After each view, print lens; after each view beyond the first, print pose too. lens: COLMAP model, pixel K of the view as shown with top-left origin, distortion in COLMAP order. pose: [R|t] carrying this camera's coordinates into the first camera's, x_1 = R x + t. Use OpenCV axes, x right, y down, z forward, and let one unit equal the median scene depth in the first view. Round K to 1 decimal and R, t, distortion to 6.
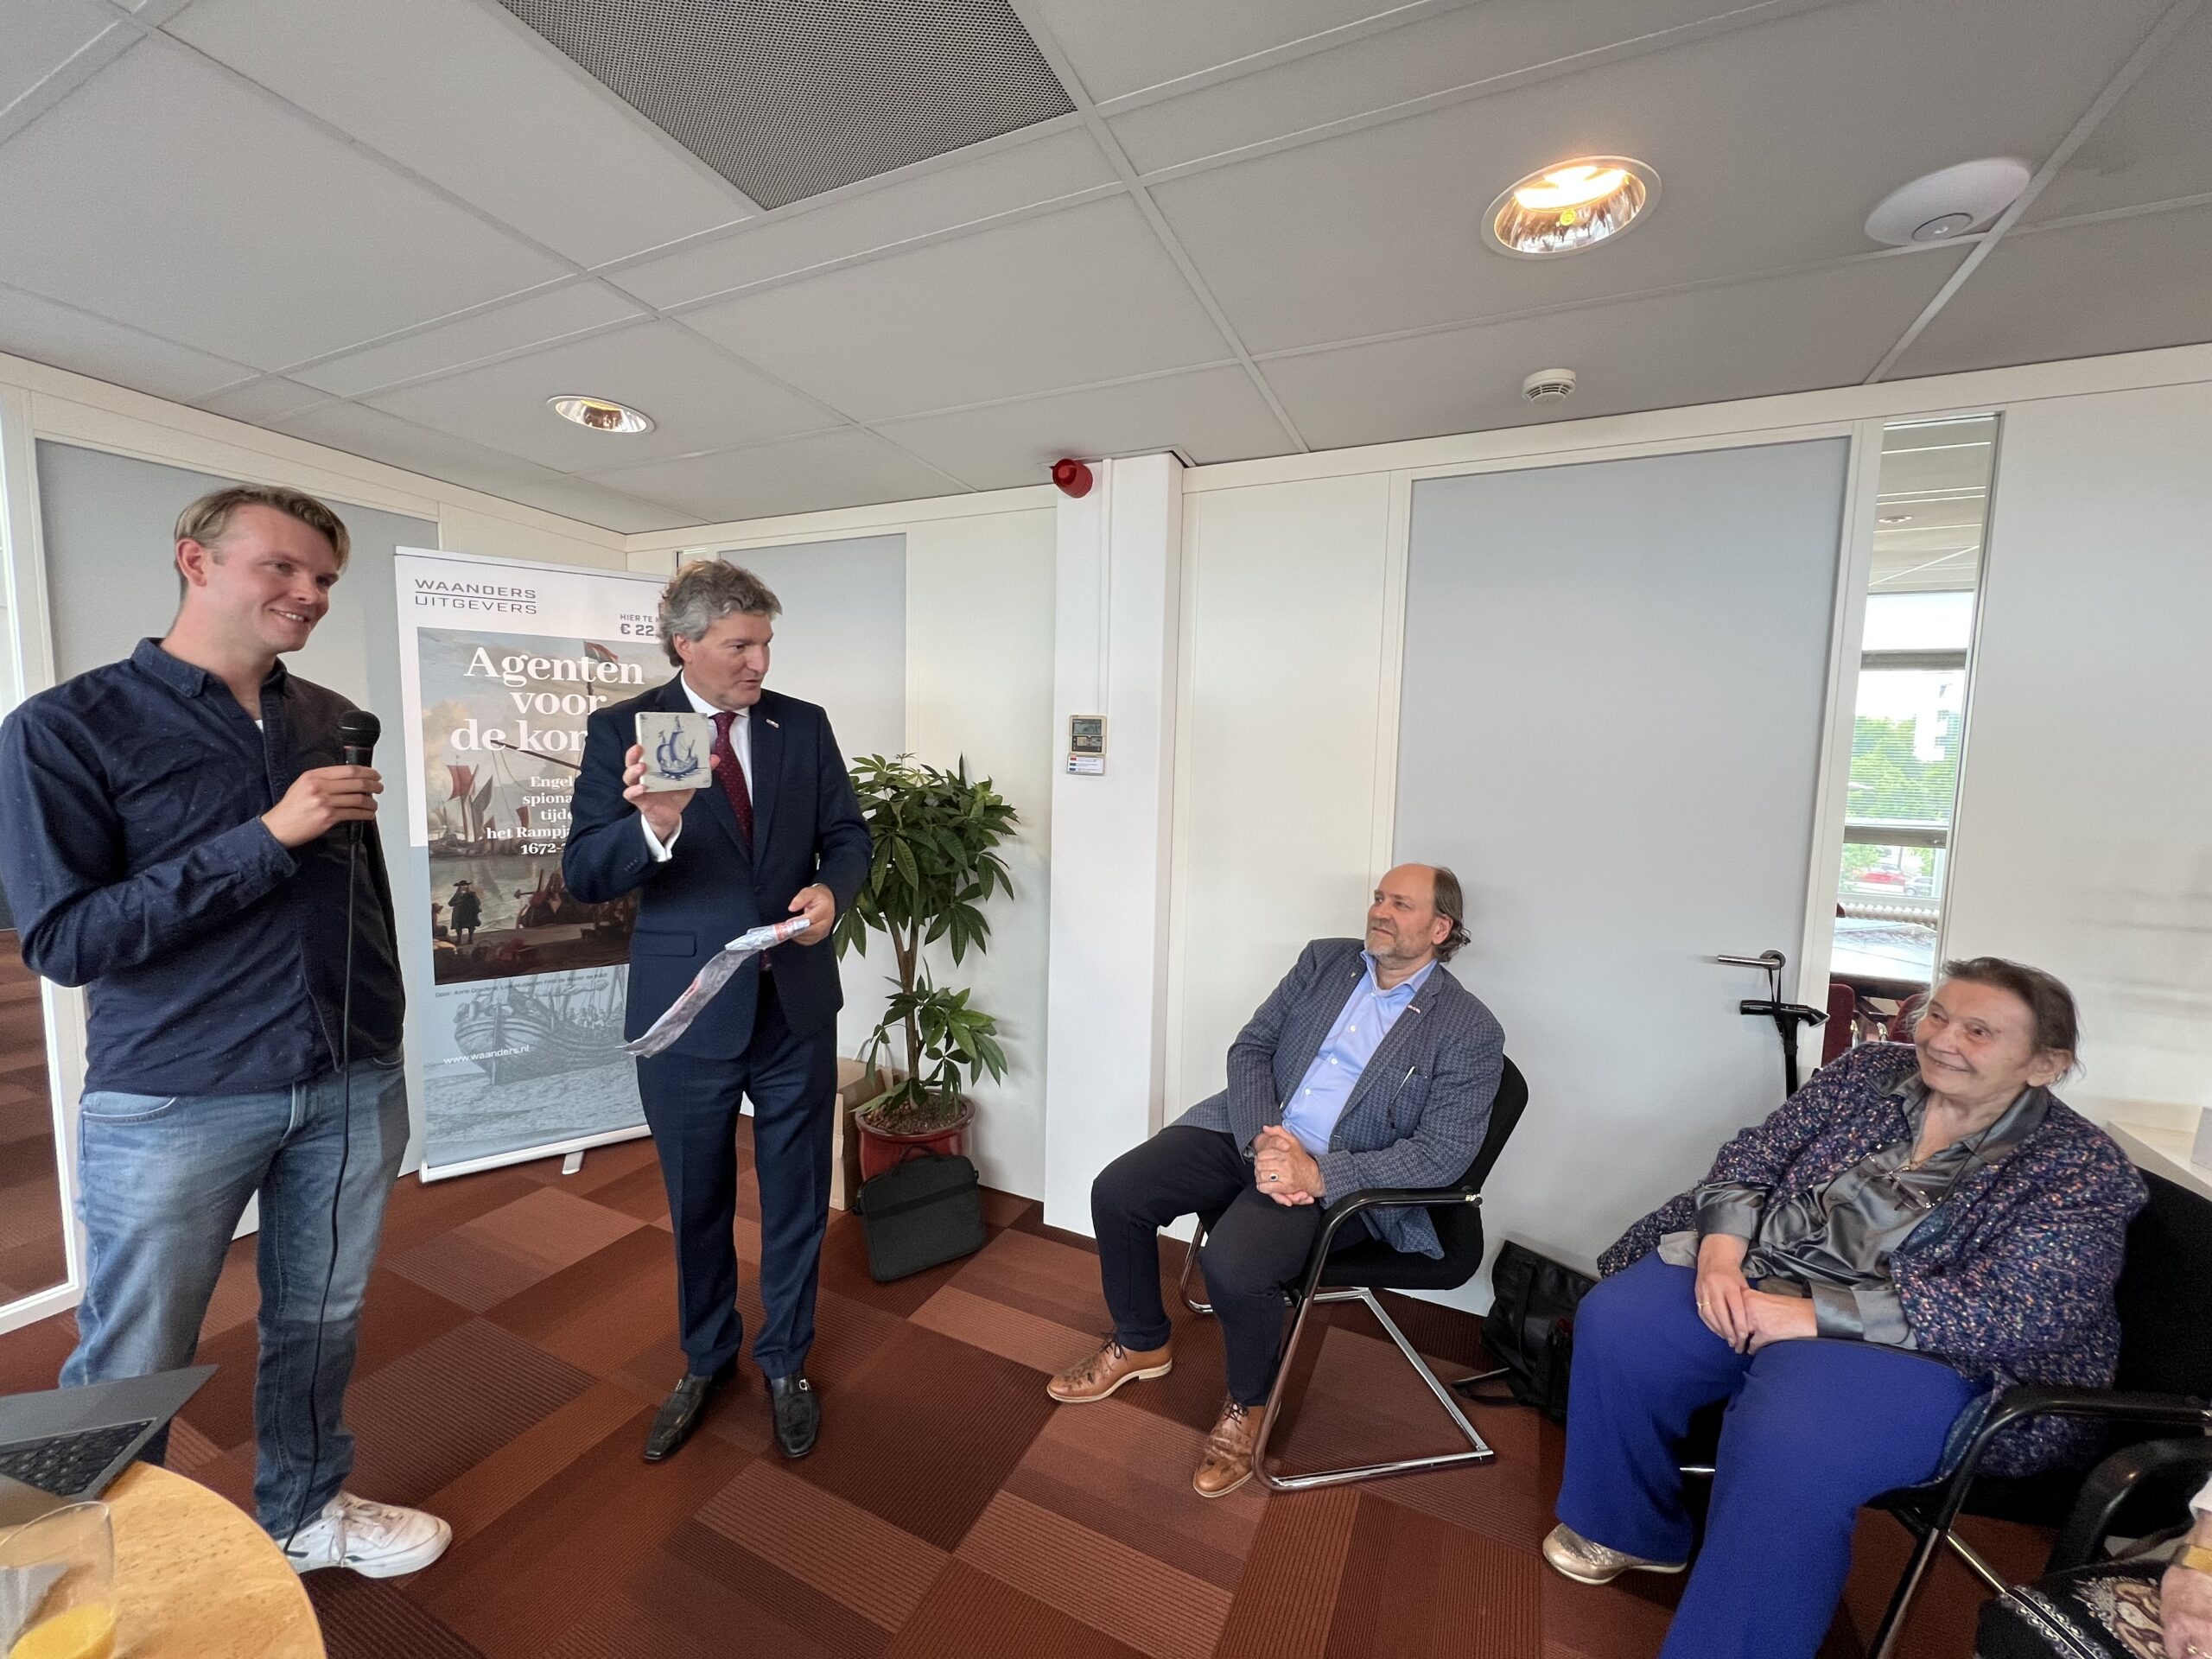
lens RADIAL K [[900.6, 0, 1103.0], [0, 900.6, 823.3], [0, 0, 1]] dist [0.006829, -0.000041]
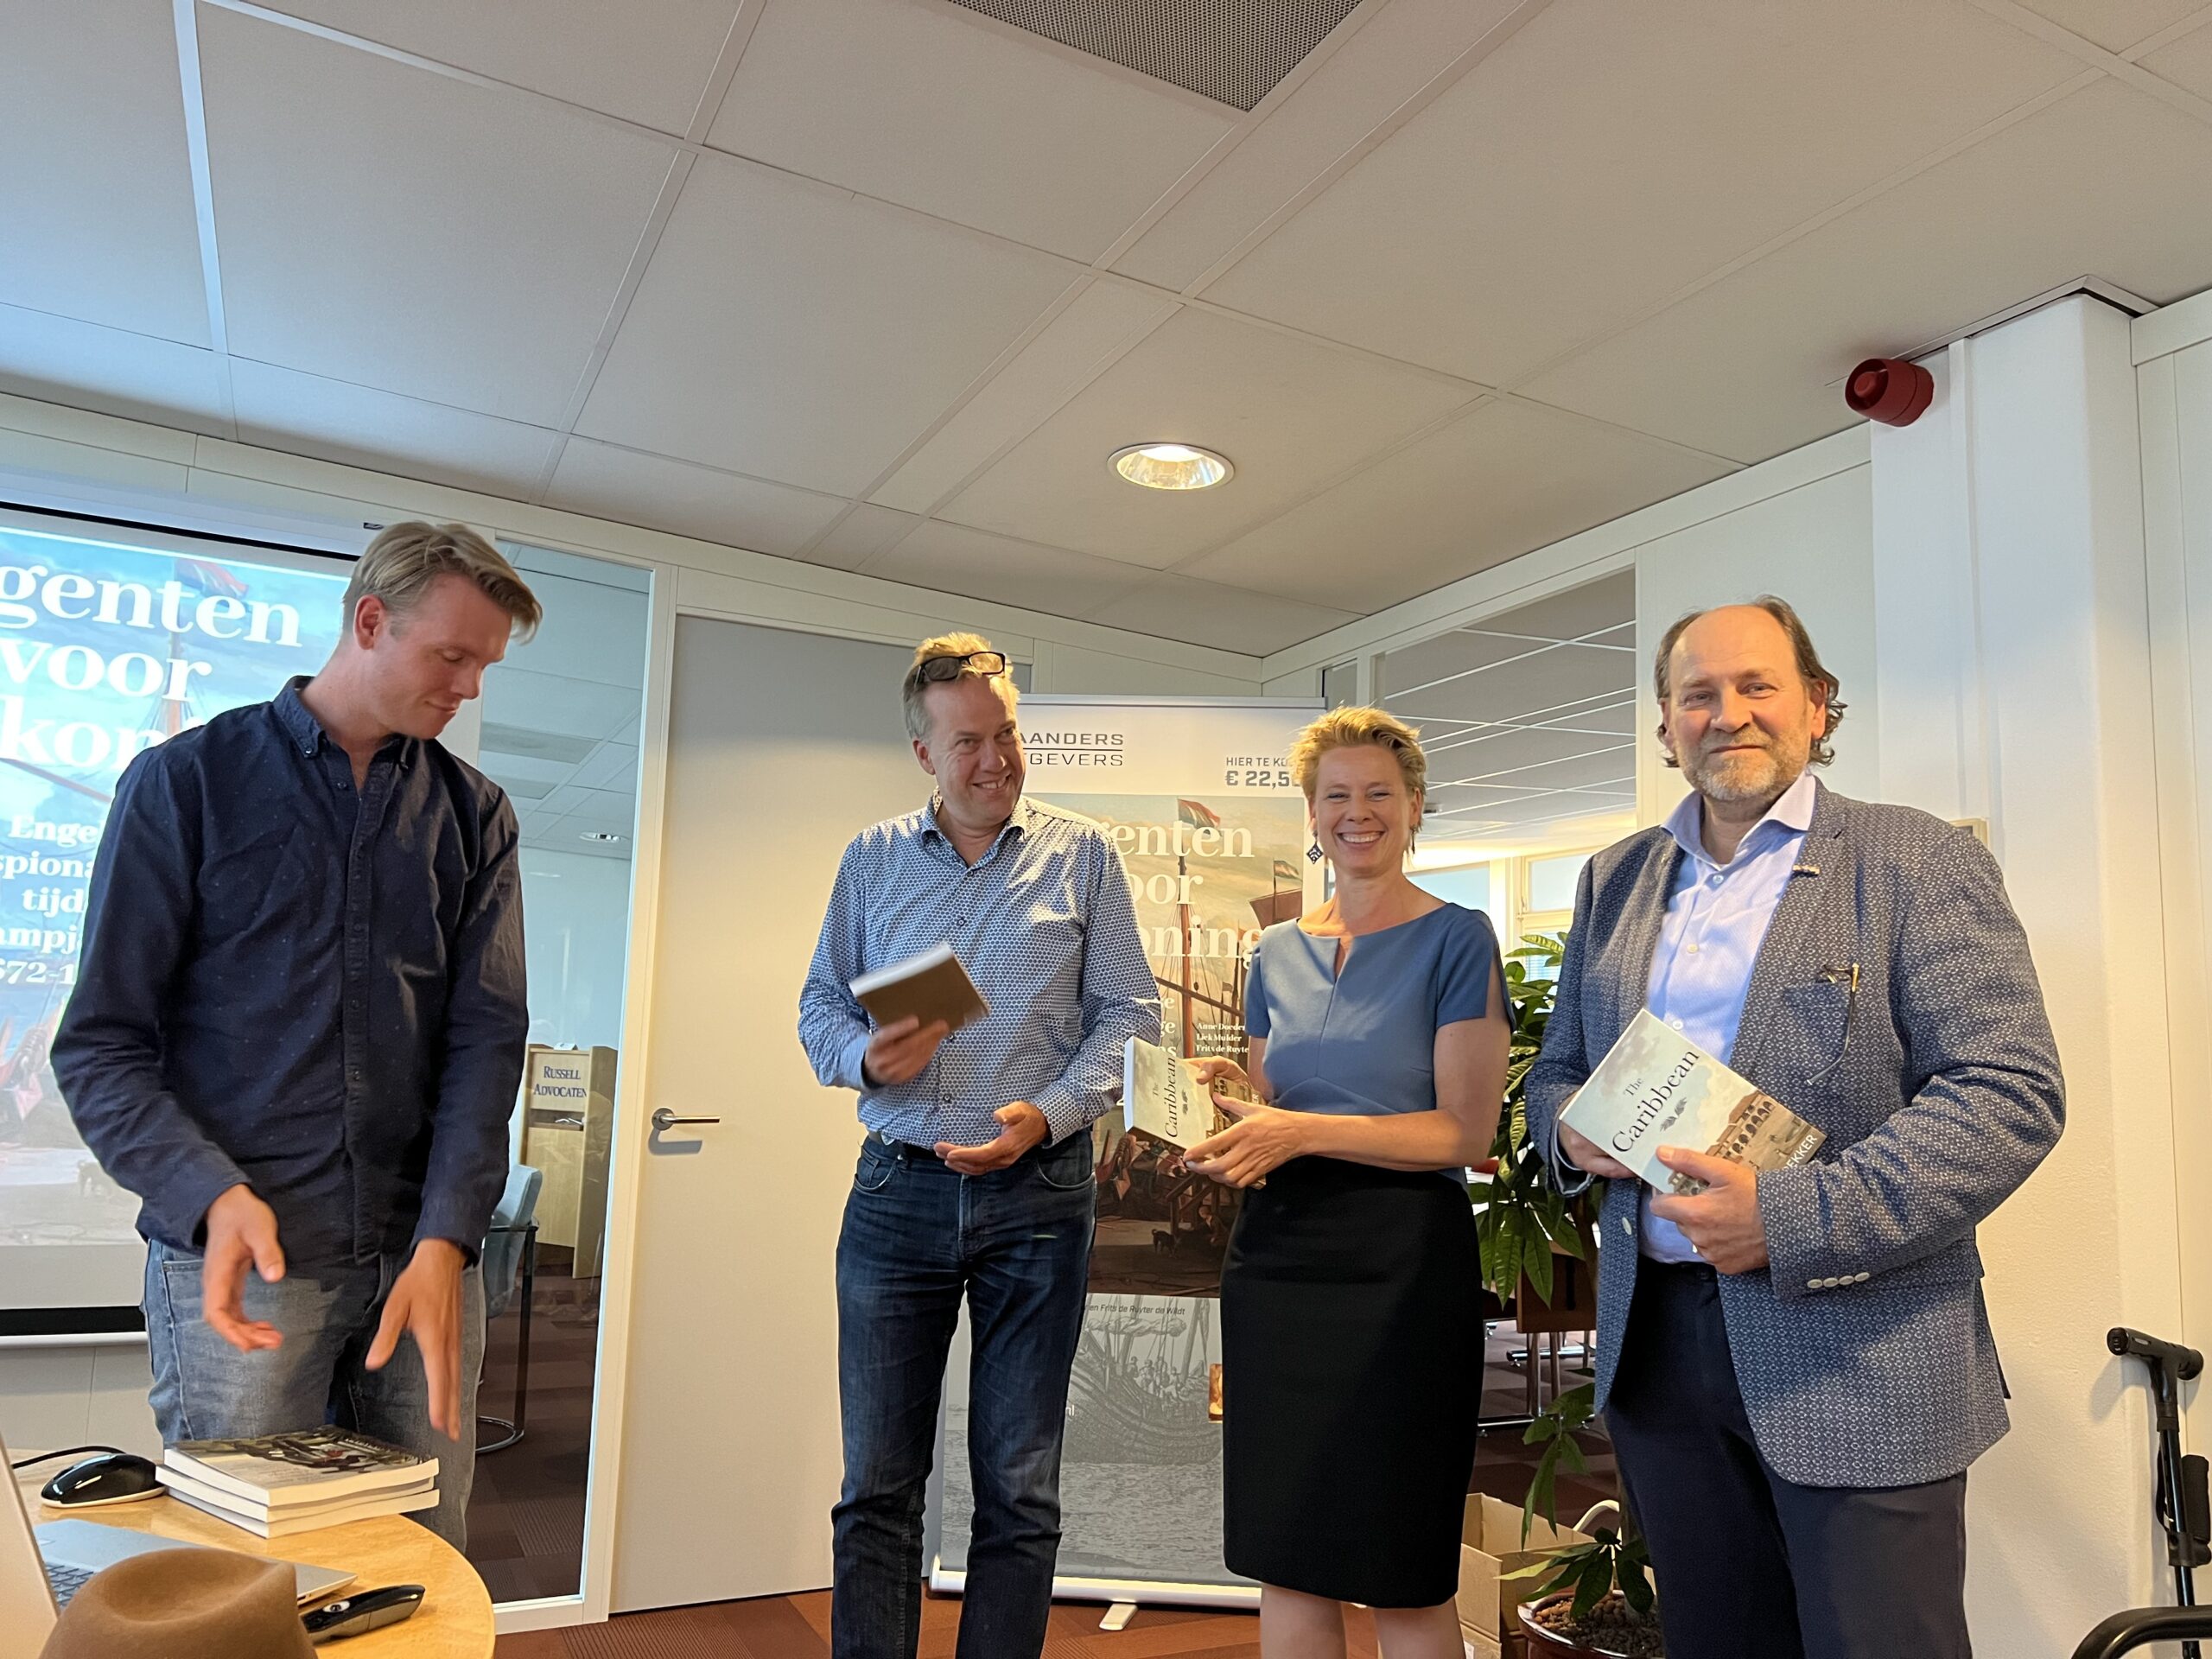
lens RADIAL K [[1684.9, 0, 1100.6], [0, 1684.9, 825.8], [0, 0, 1]] dist [0.027883, -0.010049]
pose [[0.778215, -0.089467, -0.621593, 0.185869], [-0.071760, 0.970648, -0.229549, 0.123298], [0.623885, 0.223244, 0.748953, -0.000038]]
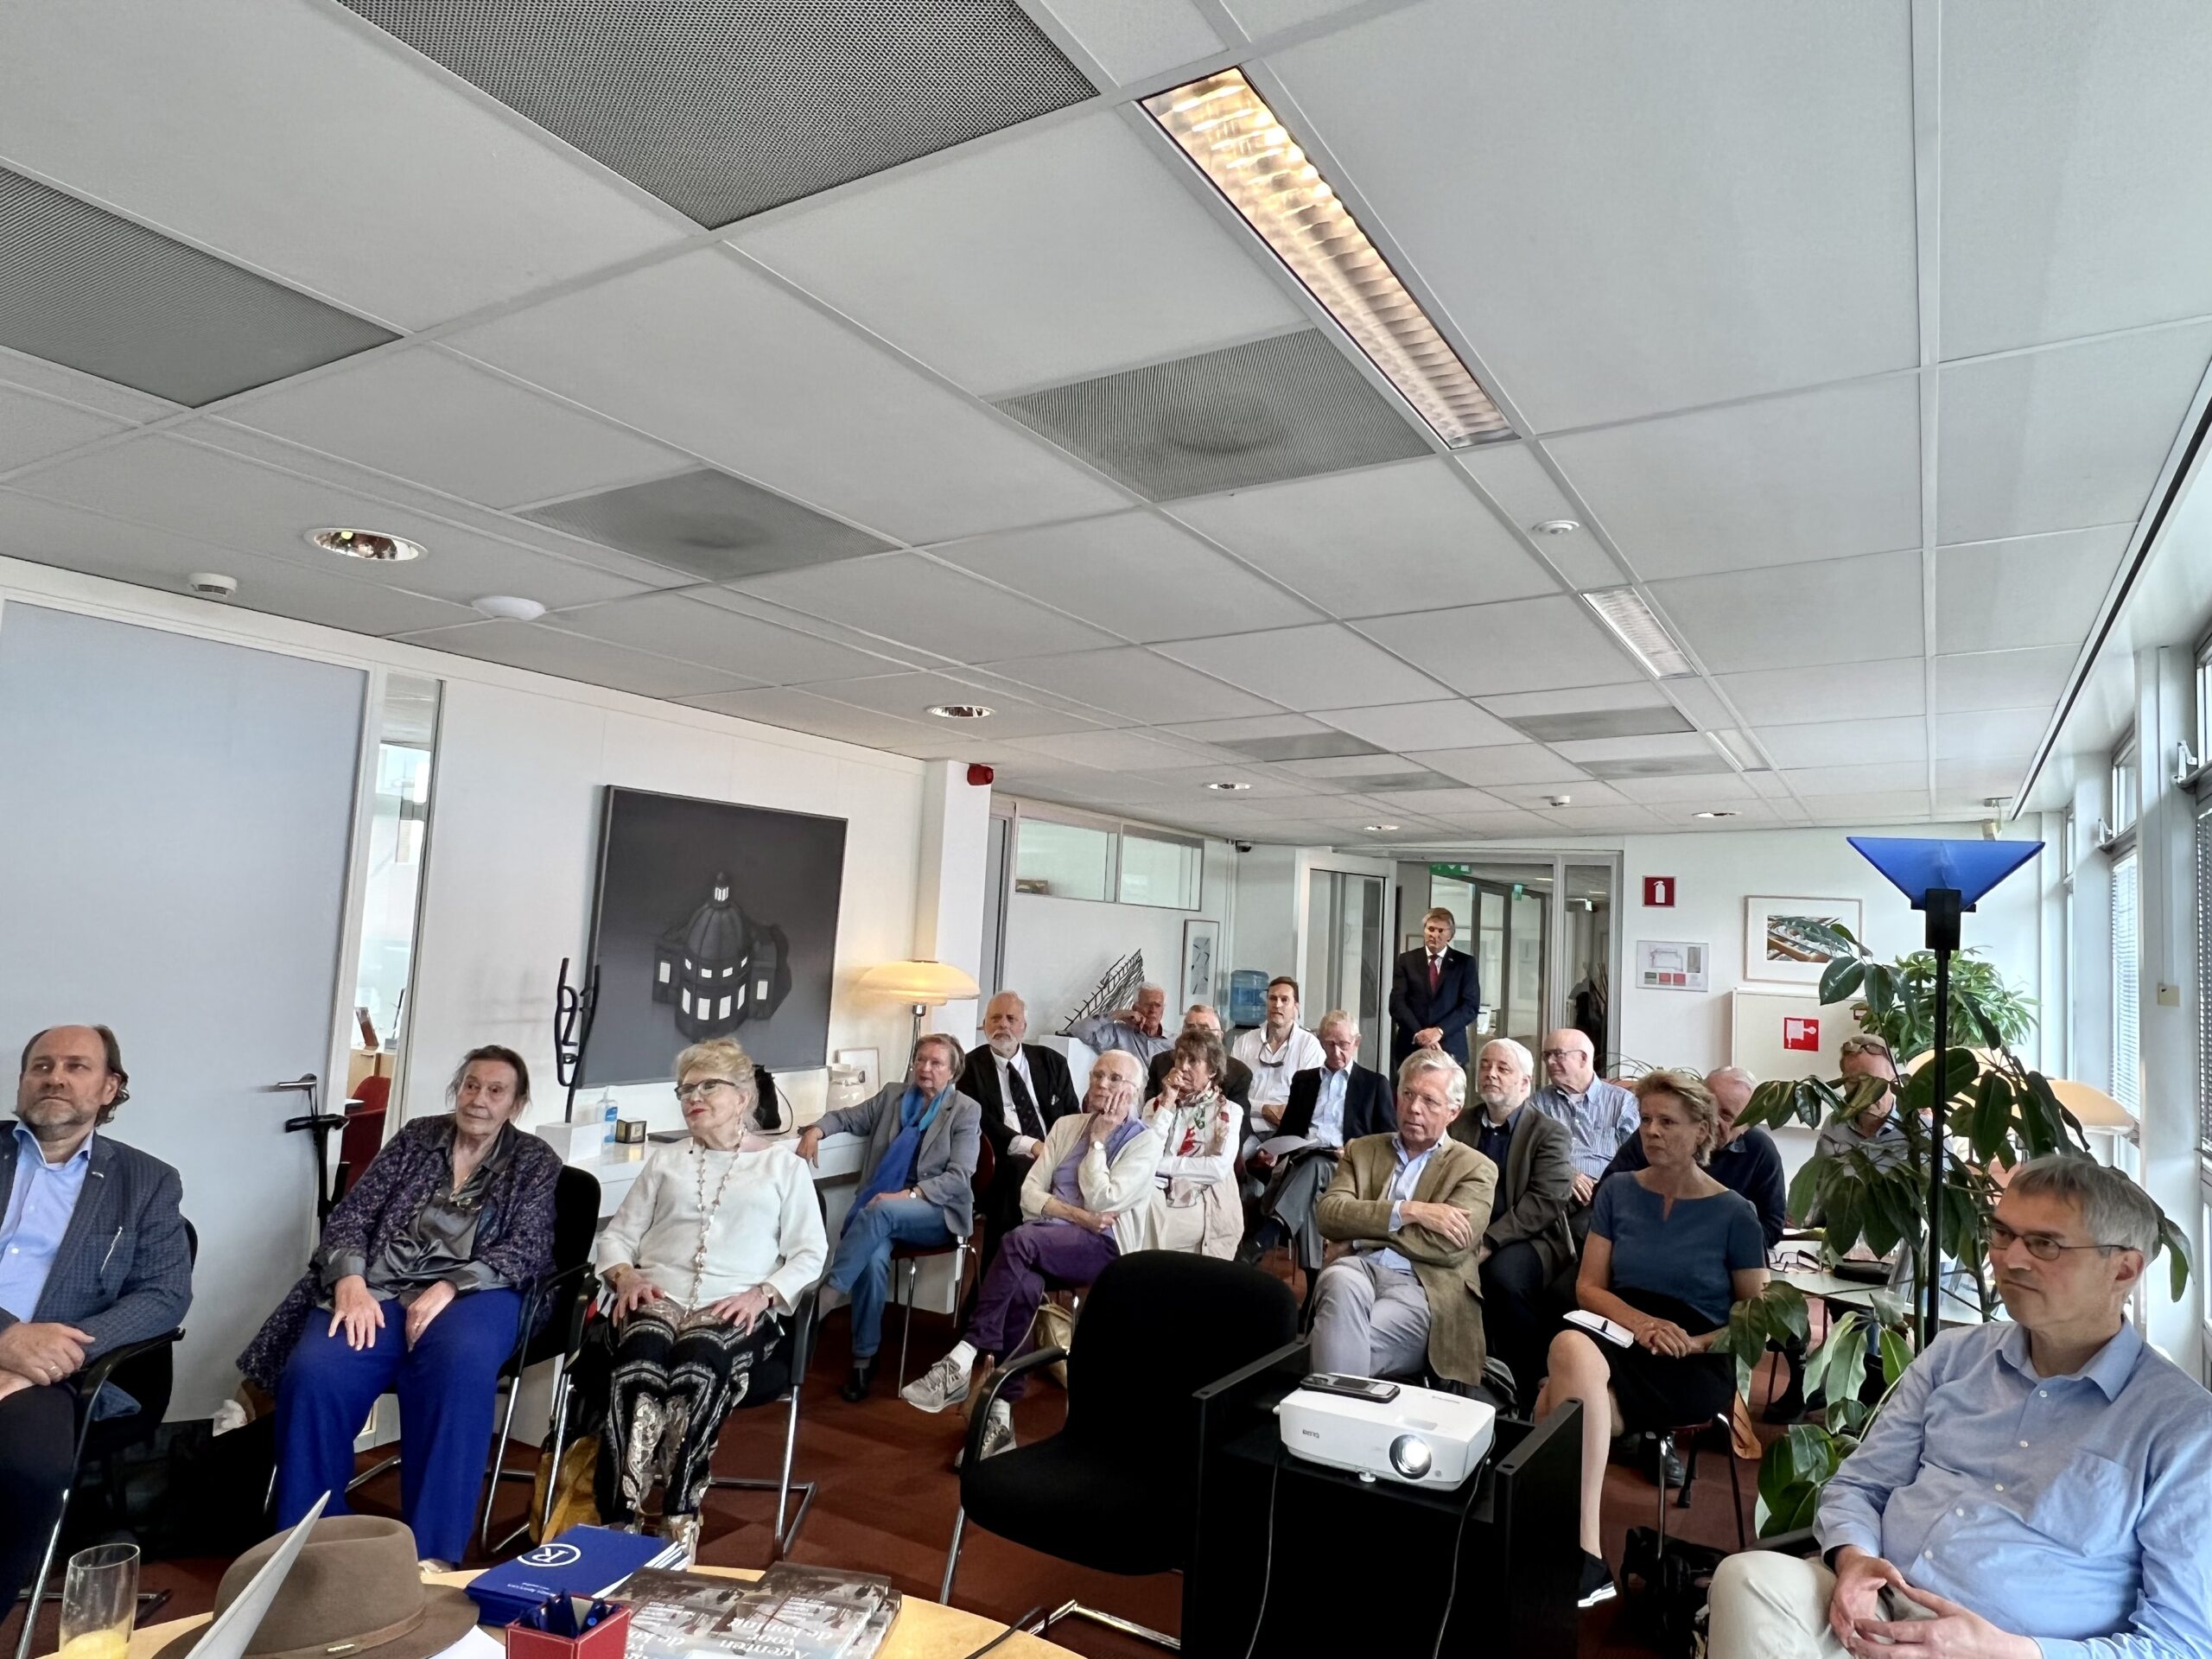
lens RADIAL K [[1412.5, 0, 1103.8], [0, 1412.5, 823.8], [0, 0, 1]] dist [-0.002209, -0.000050]
pose [[0.086319, 0.060189, 0.994448, -0.638575], [0.038280, 0.997236, -0.063680, -0.018124], [-0.995532, 0.043565, 0.083777, -0.134625]]
